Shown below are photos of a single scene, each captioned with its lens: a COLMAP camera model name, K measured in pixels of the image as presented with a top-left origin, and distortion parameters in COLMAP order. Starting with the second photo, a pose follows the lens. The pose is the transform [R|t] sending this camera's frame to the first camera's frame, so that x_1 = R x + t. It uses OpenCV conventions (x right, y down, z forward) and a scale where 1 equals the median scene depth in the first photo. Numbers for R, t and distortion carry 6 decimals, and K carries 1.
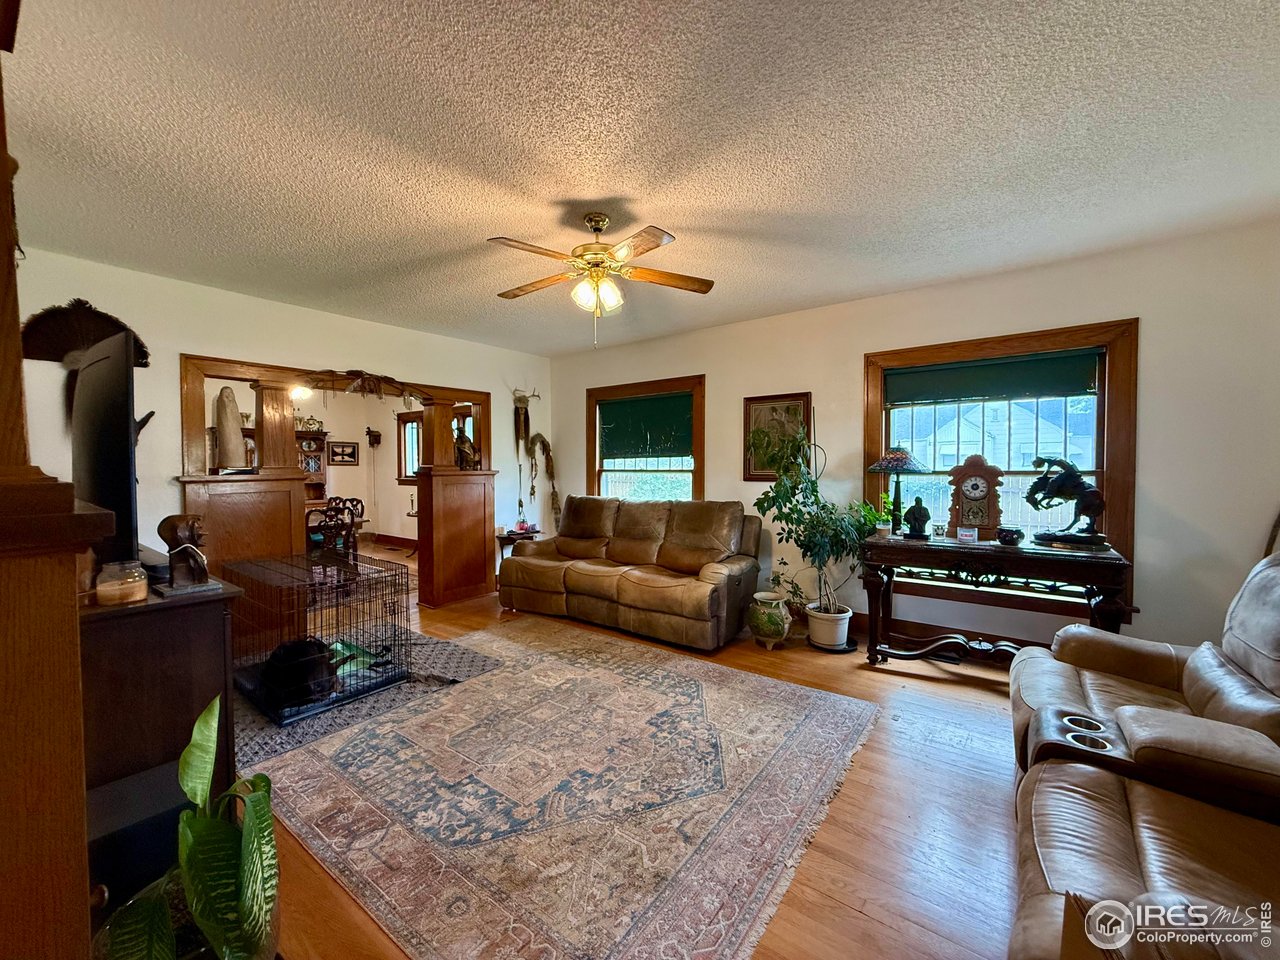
lens RADIAL K [[506.3, 0, 640.0], [0, 506.3, 480.0], [0, 0, 1]] dist [-0.000064, 0.000006]
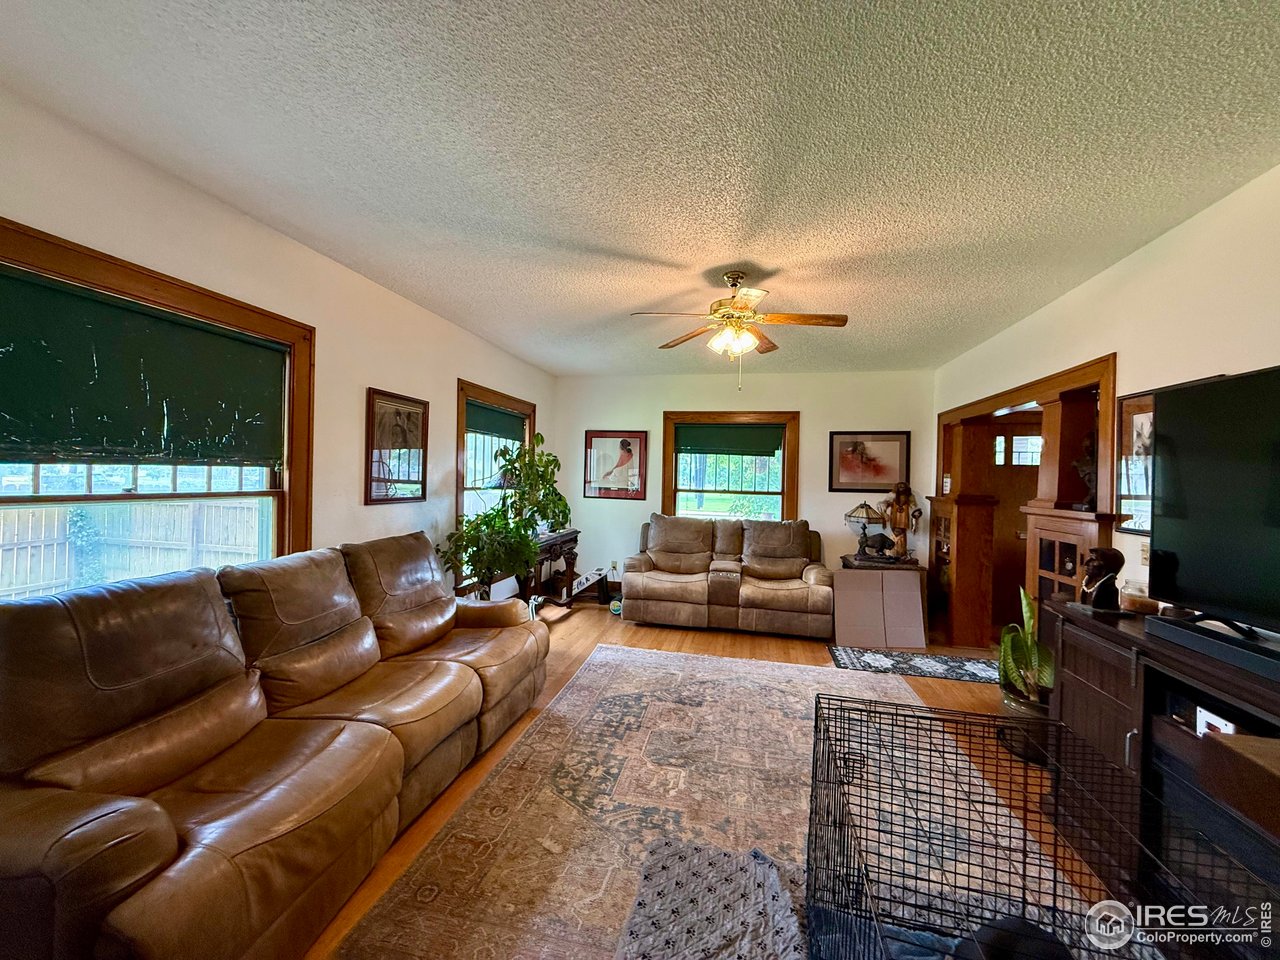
lens RADIAL K [[506.9, 0, 640.0], [0, 506.9, 480.0], [0, 0, 1]] dist [-0.000432, -0.000004]
pose [[-0.407973, -0.001775, 0.912992, -0.791840], [0.015745, 0.999836, 0.008980, -0.045123], [-0.912858, 0.018039, -0.407878, 1.266234]]
